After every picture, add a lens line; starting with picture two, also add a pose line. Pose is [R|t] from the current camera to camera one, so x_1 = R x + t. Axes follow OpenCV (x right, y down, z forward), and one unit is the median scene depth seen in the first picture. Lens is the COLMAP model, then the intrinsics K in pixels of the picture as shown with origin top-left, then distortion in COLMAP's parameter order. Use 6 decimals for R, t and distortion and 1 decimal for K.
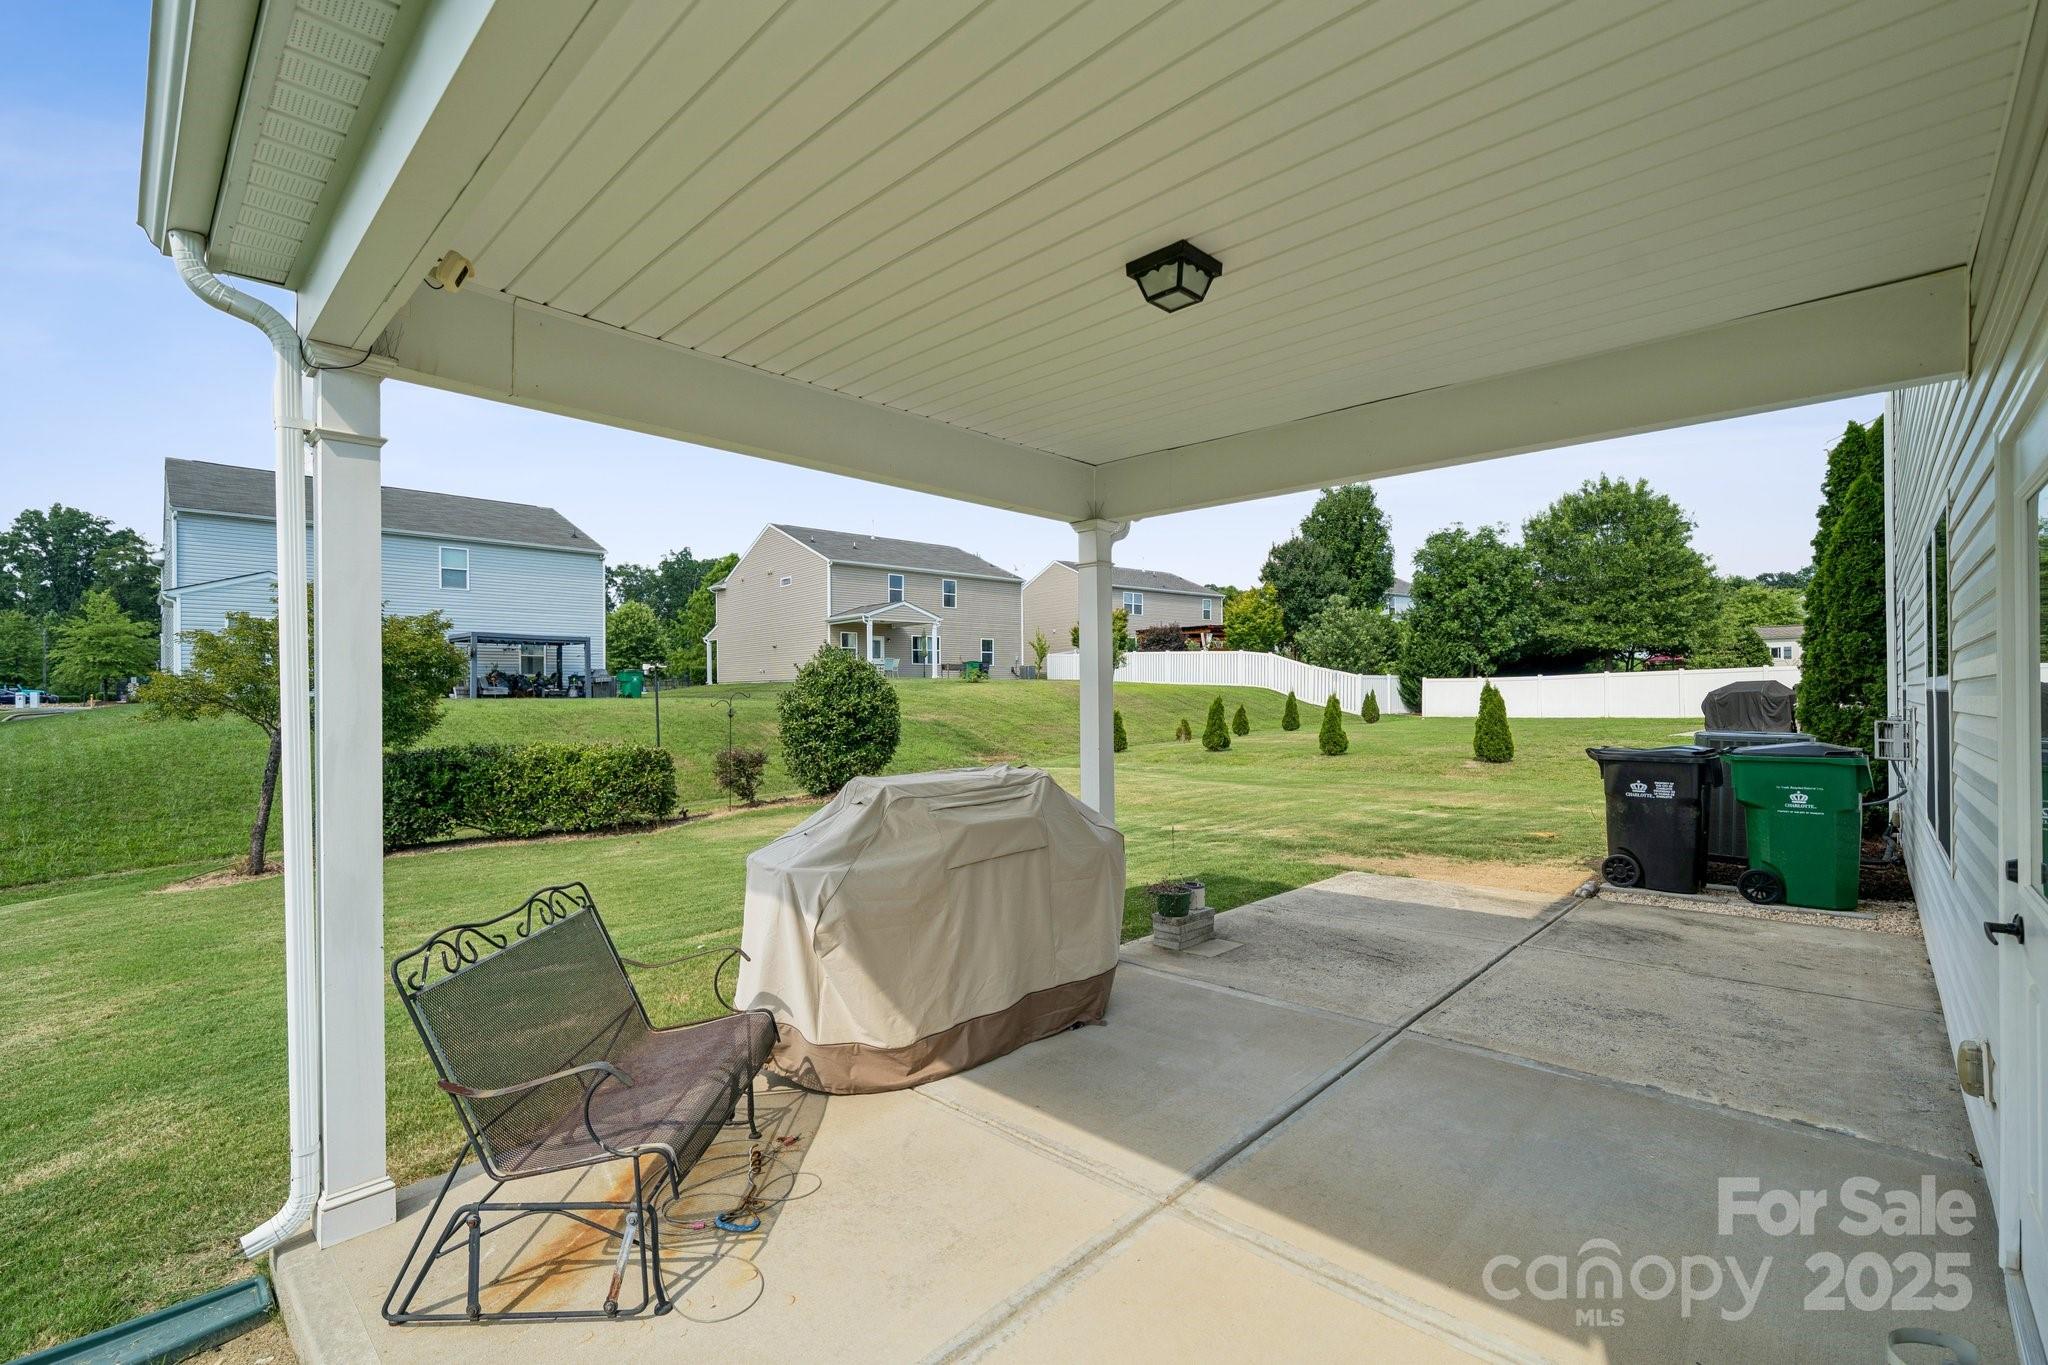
lens RADIAL K [[891.4, 0, 1024.0], [0, 891.4, 682.5], [0, 0, 1]] dist [-0.003445, -0.000260]
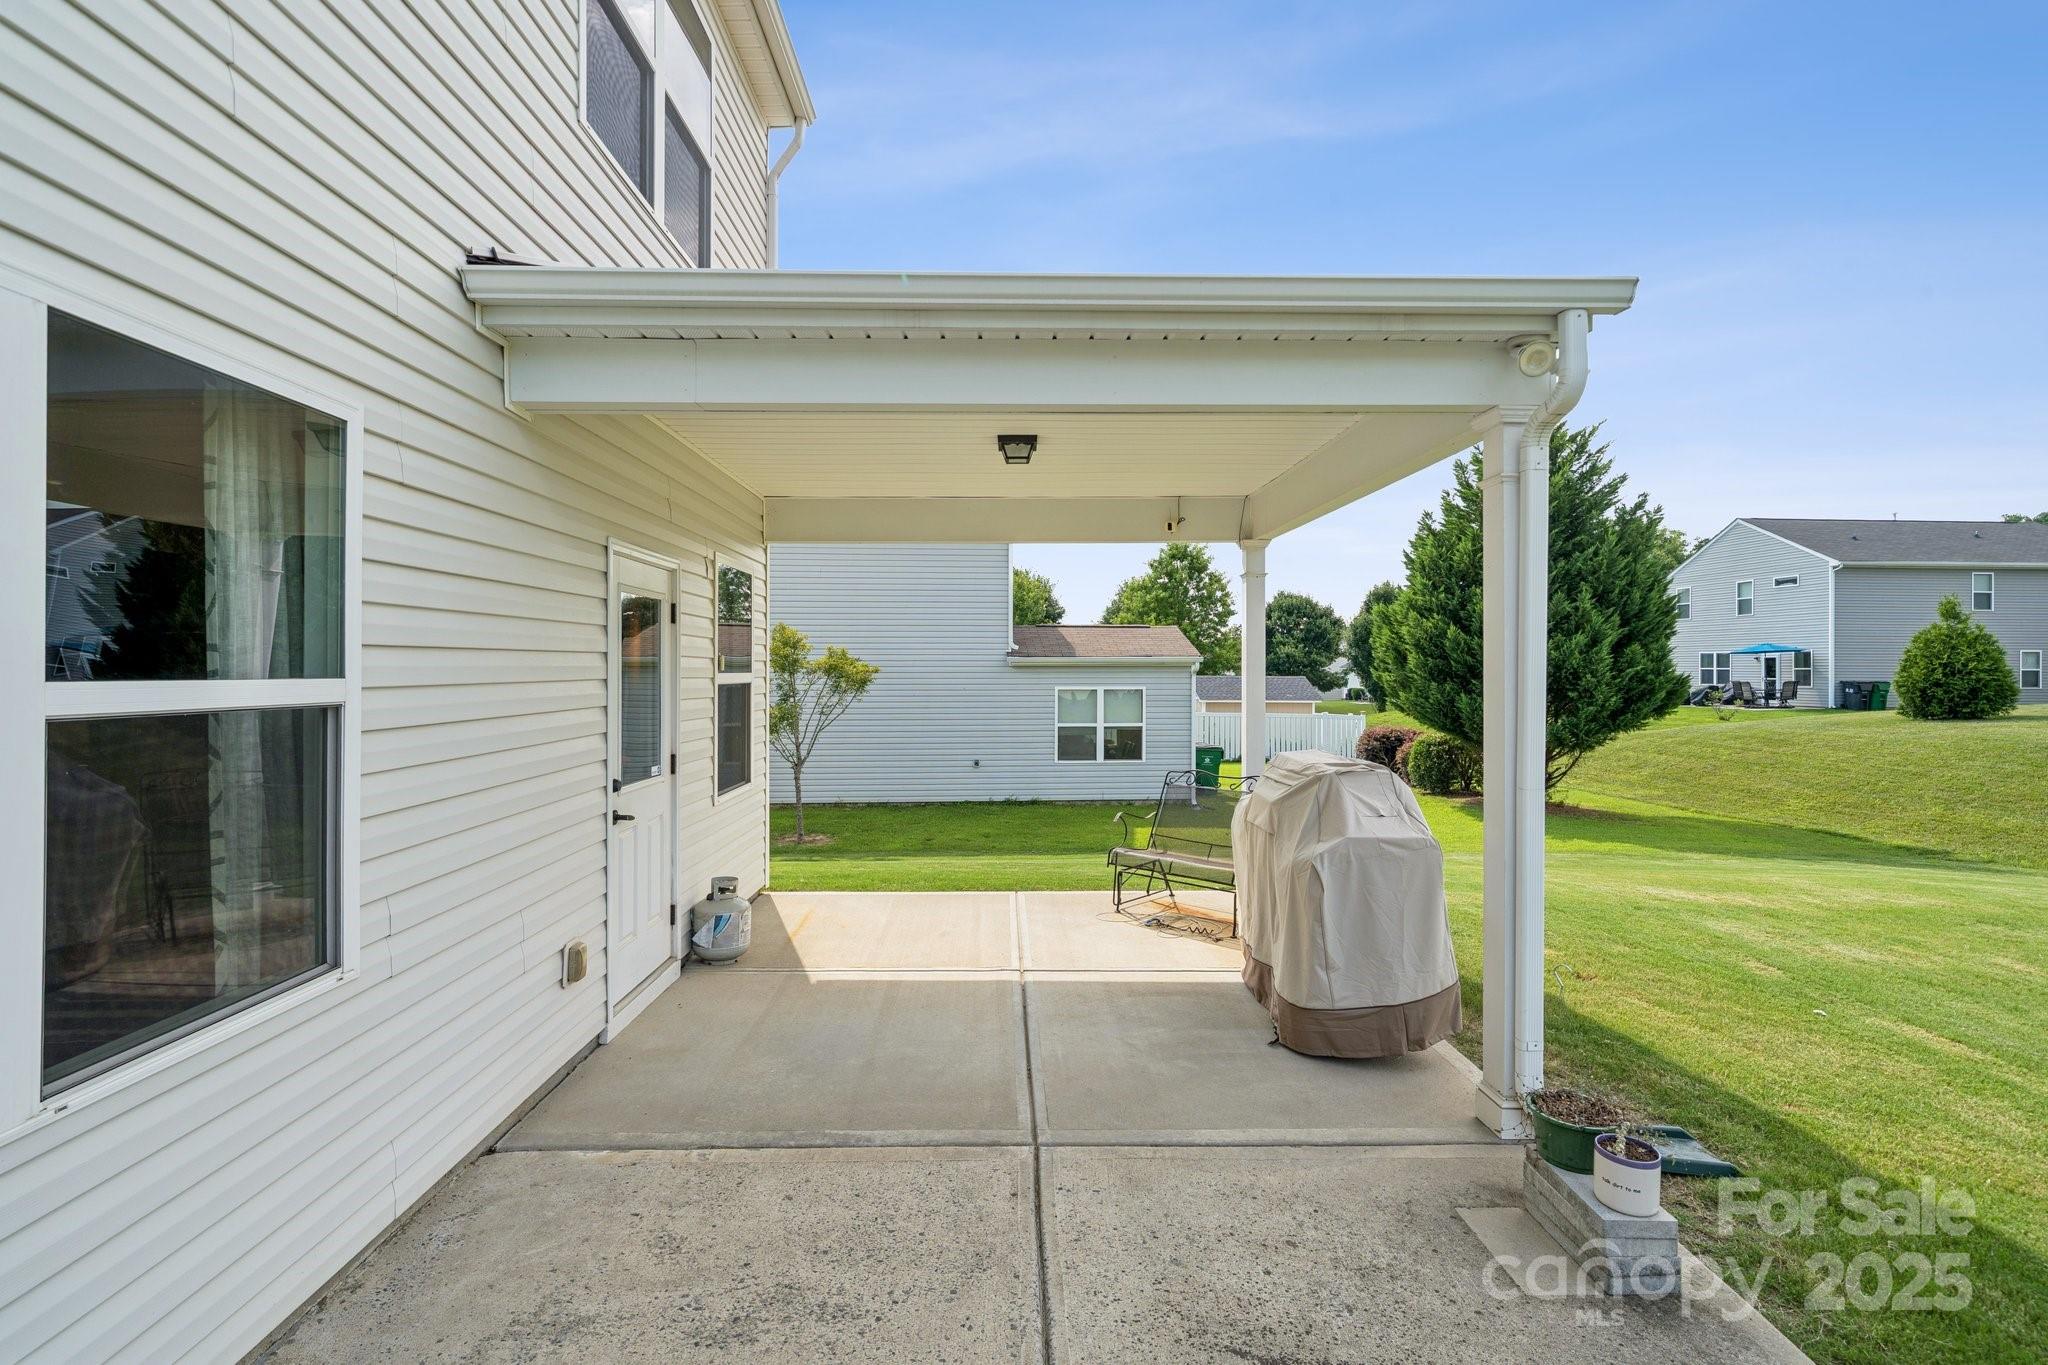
lens RADIAL K [[962.7, 0, 1027.0], [0, 962.7, 669.2], [0, 0, 1]] dist [0.002042, 0.000241]
pose [[-0.707559, 0.004660, -0.706639, 0.971814], [0.012275, 0.999908, -0.005698, -0.004594], [0.706548, -0.012706, -0.707551, 1.529956]]
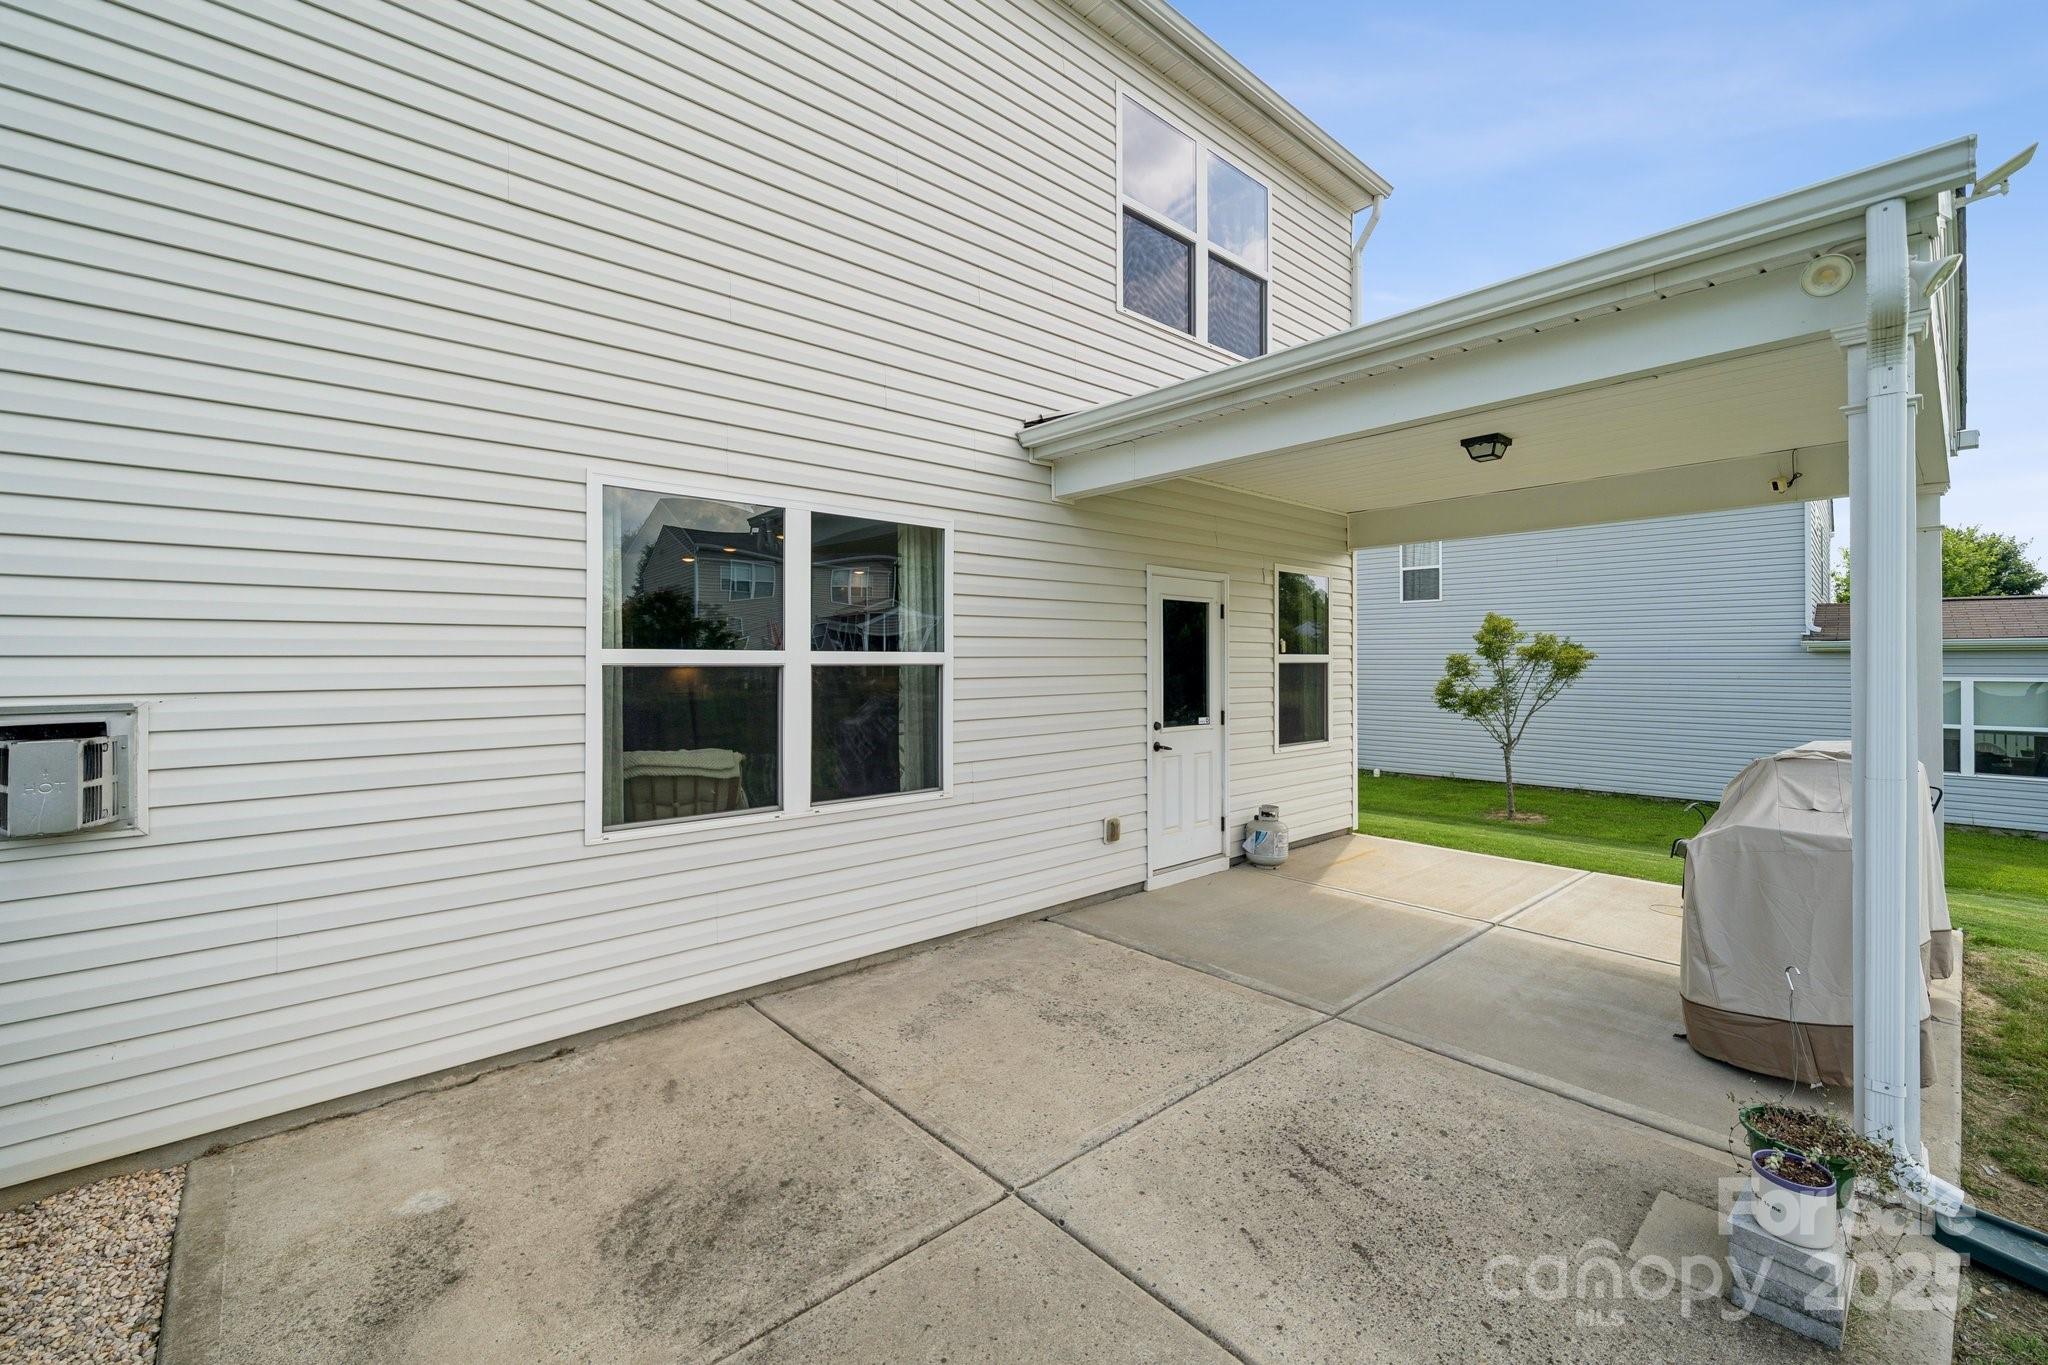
lens RADIAL K [[847.7, 0, 1035.4], [0, 847.7, 657.4], [0, 0, 1]] dist [-0.000889, 0.000003]
pose [[-0.996908, 0.006509, 0.078302, 0.651732], [0.005201, 0.999844, -0.016902, 0.018205], [-0.078400, -0.016442, -0.996786, 1.885035]]
